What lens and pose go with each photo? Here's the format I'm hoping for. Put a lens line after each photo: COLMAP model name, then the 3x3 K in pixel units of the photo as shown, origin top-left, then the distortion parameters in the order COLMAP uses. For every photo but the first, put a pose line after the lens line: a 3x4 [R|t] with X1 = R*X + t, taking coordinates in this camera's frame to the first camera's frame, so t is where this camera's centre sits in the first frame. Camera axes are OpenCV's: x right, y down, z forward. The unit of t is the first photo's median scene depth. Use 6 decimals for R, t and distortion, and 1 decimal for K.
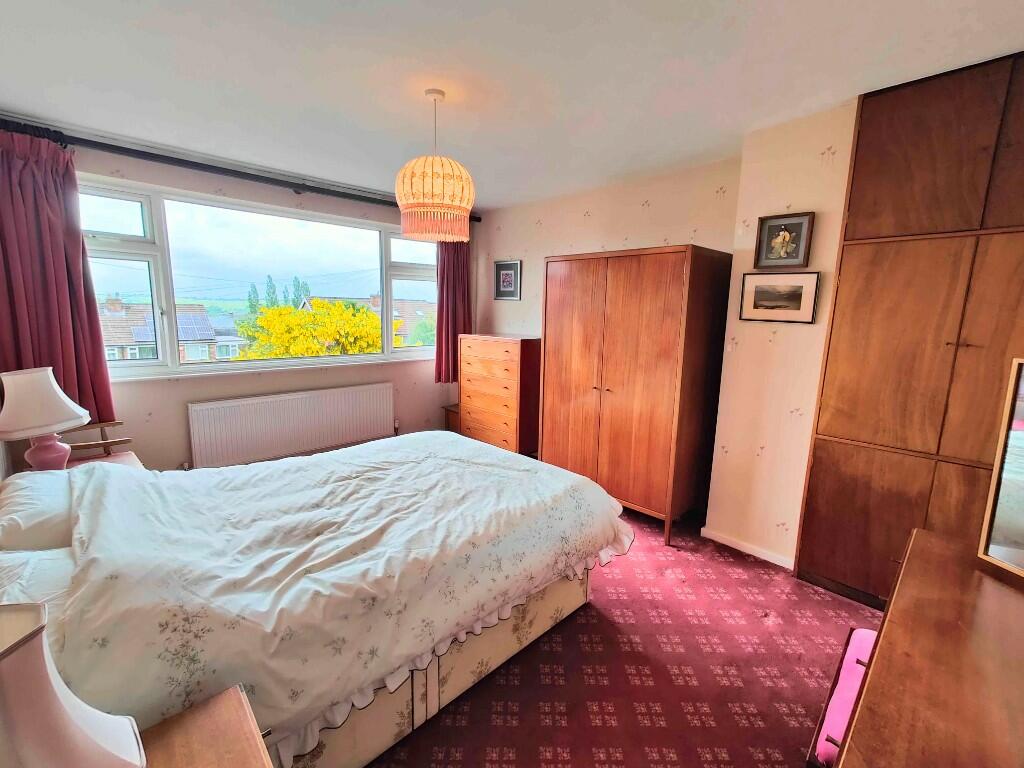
lens RADIAL K [[444.1, 0, 483.9], [0, 444.1, 381.1], [0, 0, 1]] dist [0.000118, -0.000002]
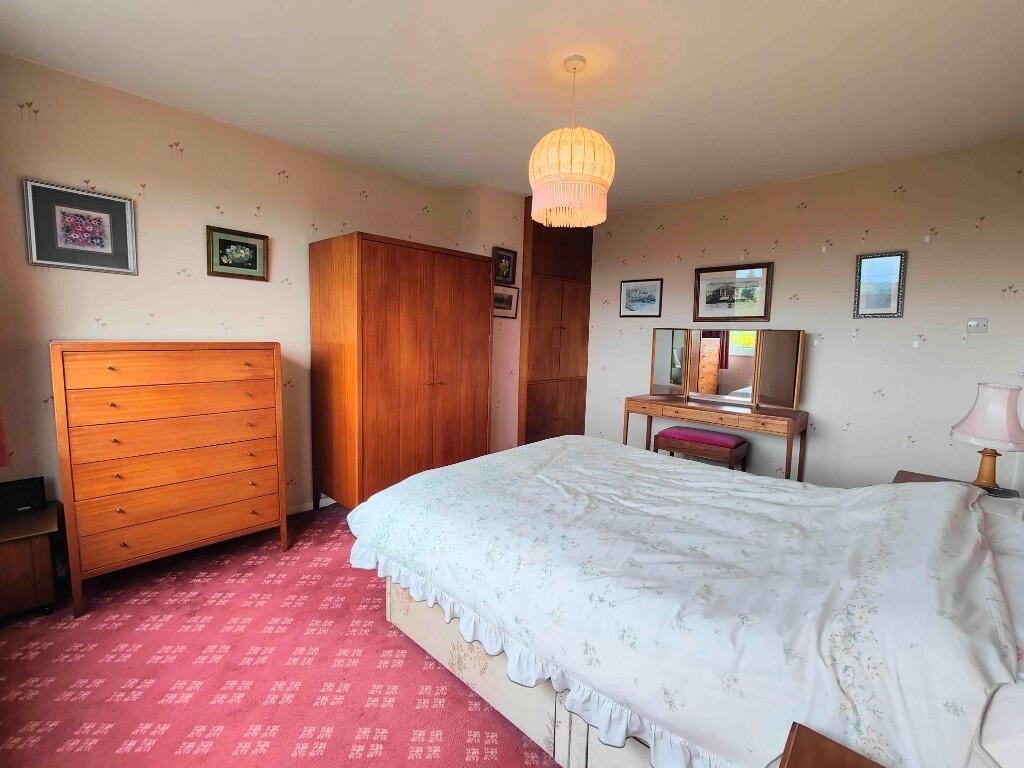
lens RADIAL K [[449.2, 0, 510.5], [0, 449.2, 380.7], [0, 0, 1]] dist [0.006885, 0.000222]
pose [[-0.059921, -0.146543, 0.987388, -0.745437], [0.120970, 0.980809, 0.152908, -0.122843], [-0.990846, 0.128607, -0.041044, 0.862196]]
